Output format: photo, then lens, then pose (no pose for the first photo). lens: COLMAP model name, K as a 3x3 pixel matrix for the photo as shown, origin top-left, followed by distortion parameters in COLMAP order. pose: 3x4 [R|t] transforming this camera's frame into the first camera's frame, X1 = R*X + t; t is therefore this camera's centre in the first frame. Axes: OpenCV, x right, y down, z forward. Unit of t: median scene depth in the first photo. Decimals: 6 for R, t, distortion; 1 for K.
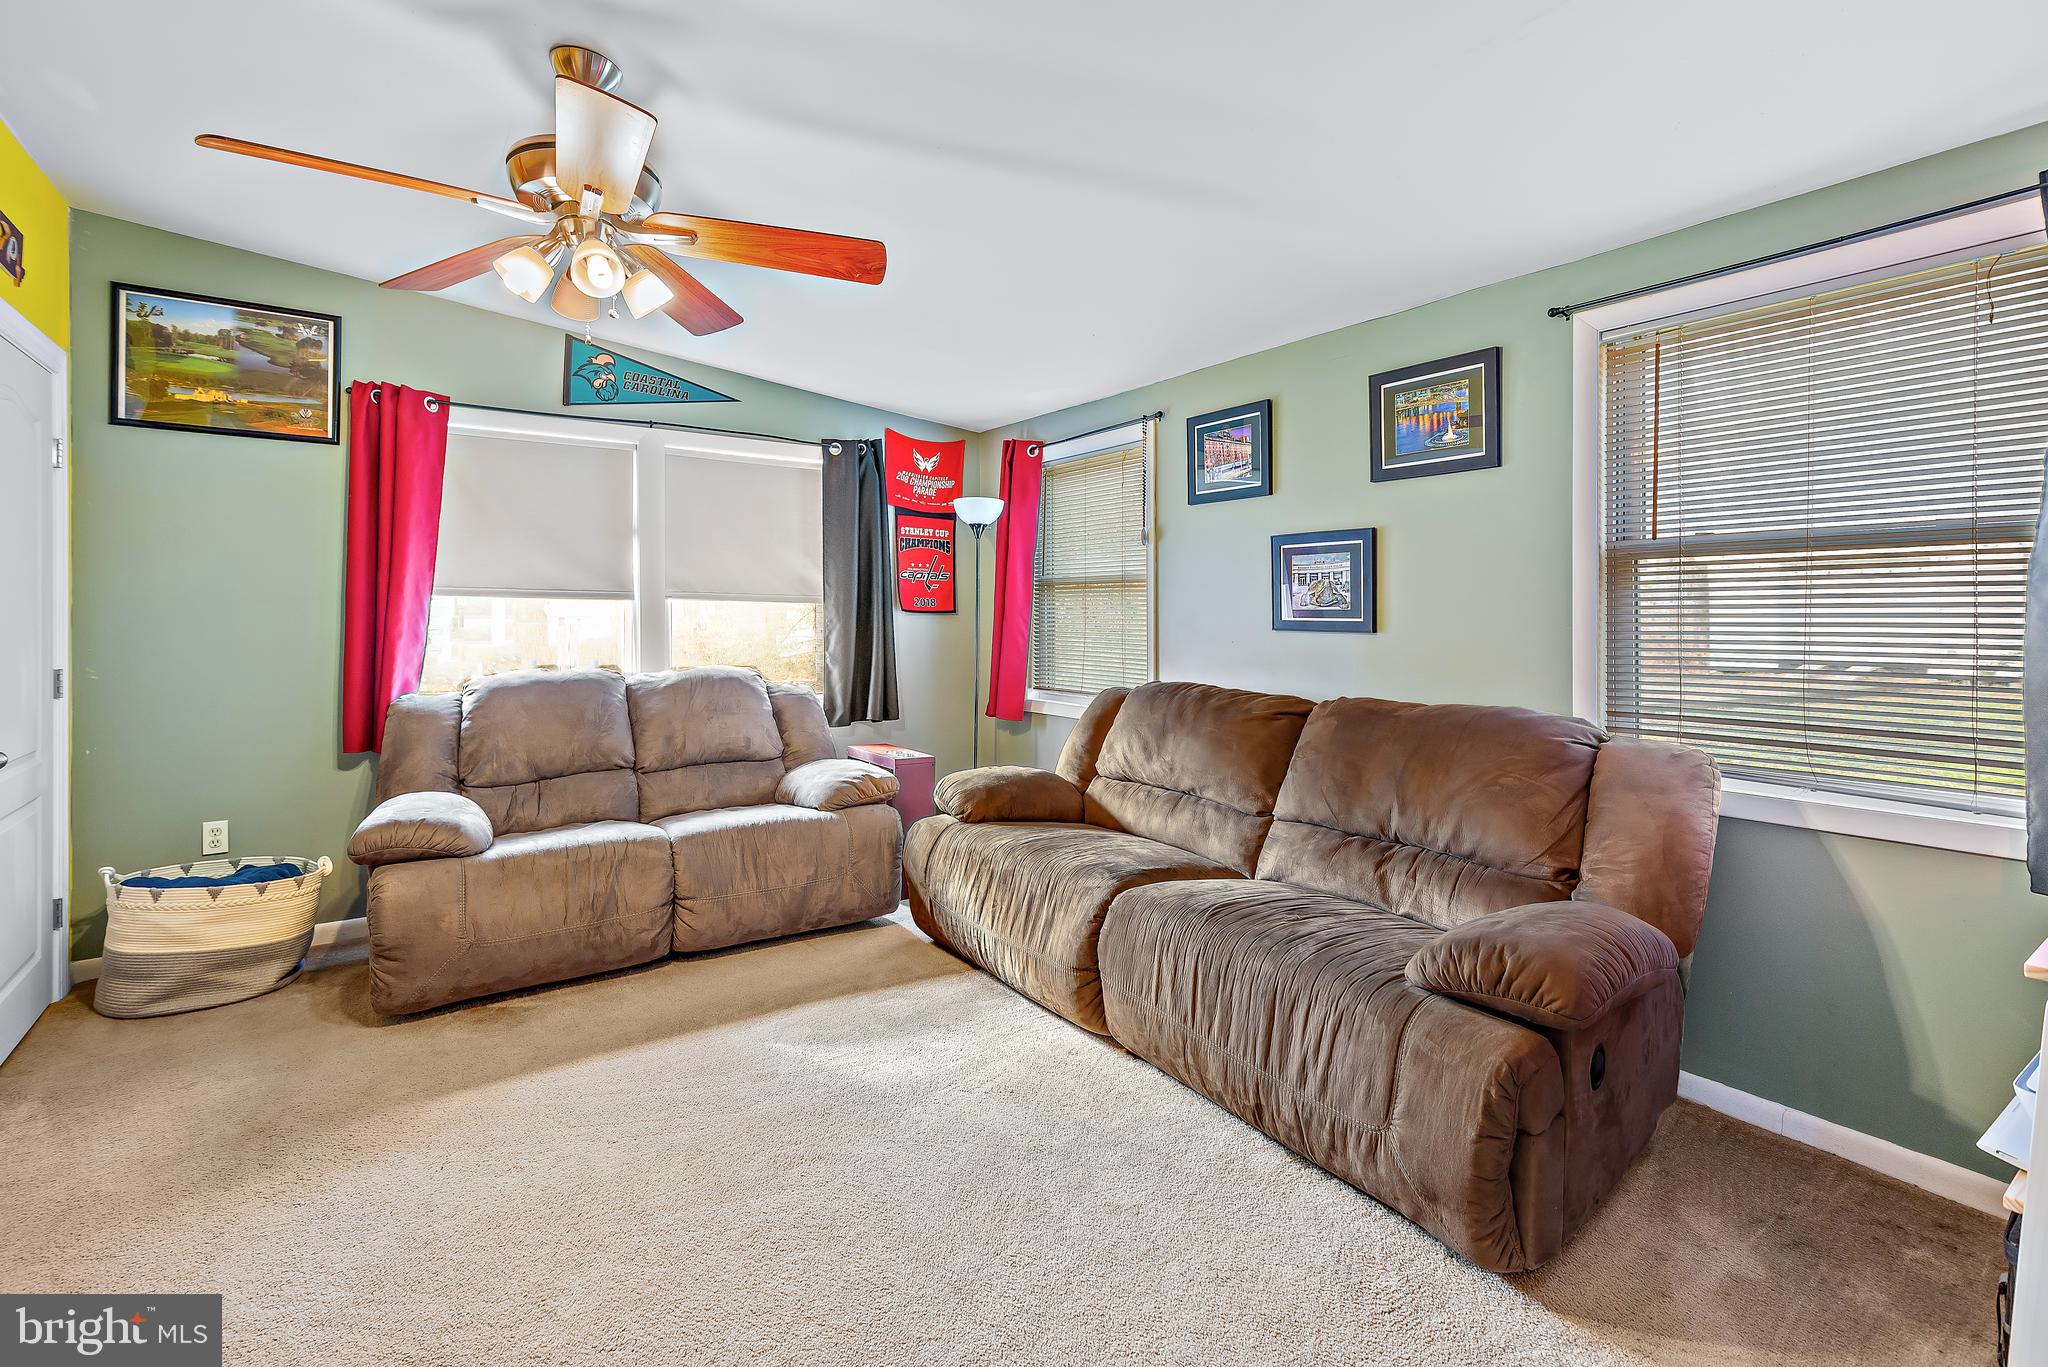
lens RADIAL K [[948.8, 0, 1034.8], [0, 948.8, 622.3], [0, 0, 1]] dist [0.045478, -0.024581]
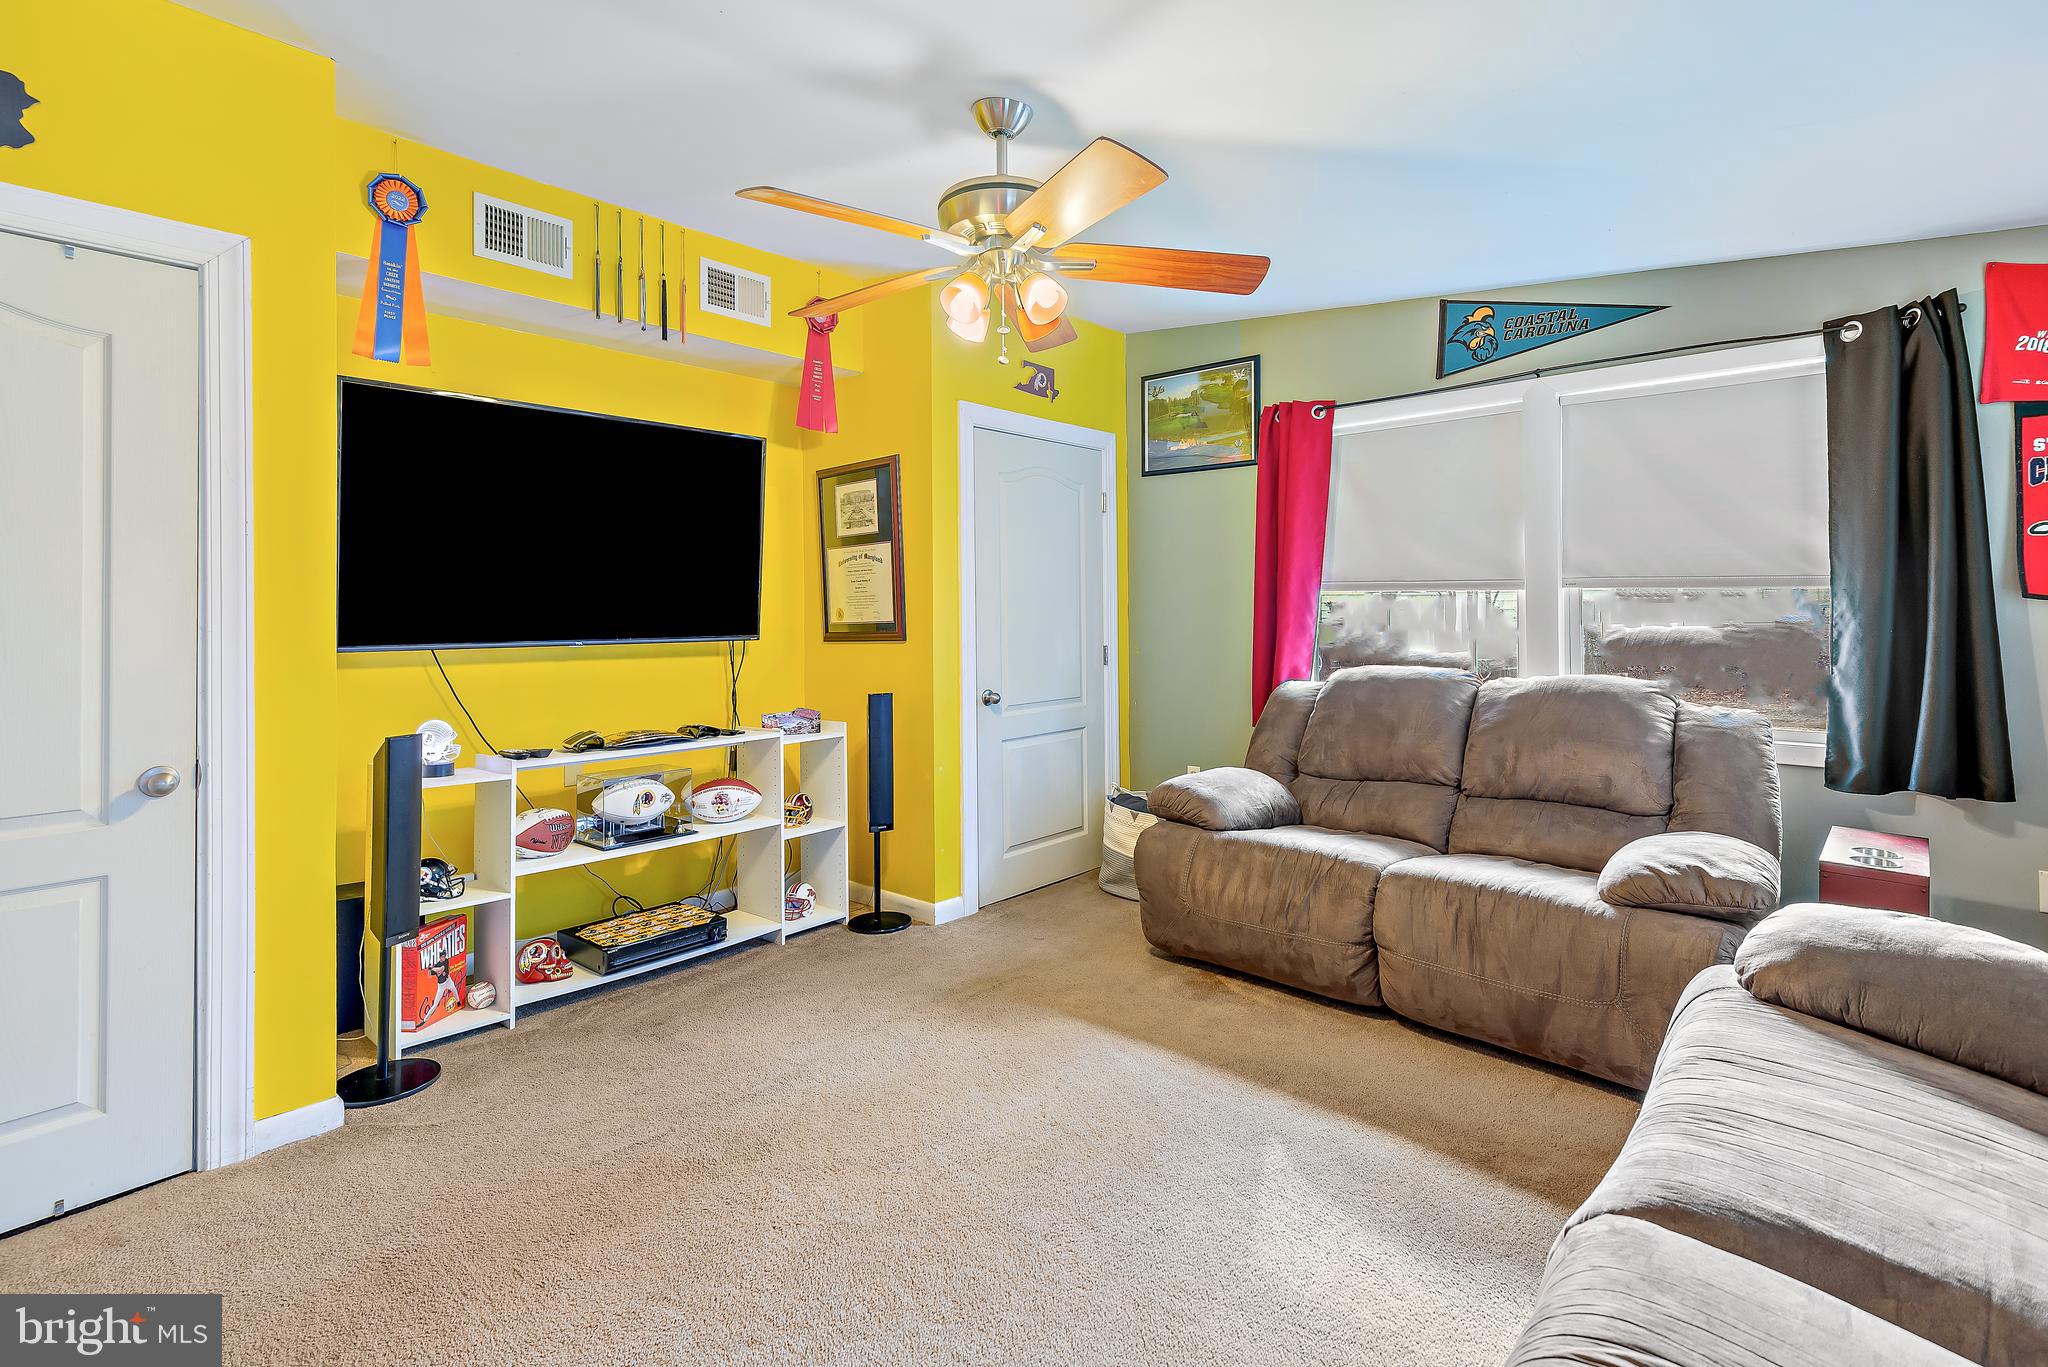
lens RADIAL K [[959.4, 0, 1018.3], [0, 959.4, 603.1], [0, 0, 1]] dist [-0.001053, -0.000425]
pose [[0.216027, -0.005364, -0.976373, 0.342003], [-0.000501, 0.999984, -0.005604, -0.007209], [0.976387, 0.001699, 0.216020, 0.444255]]
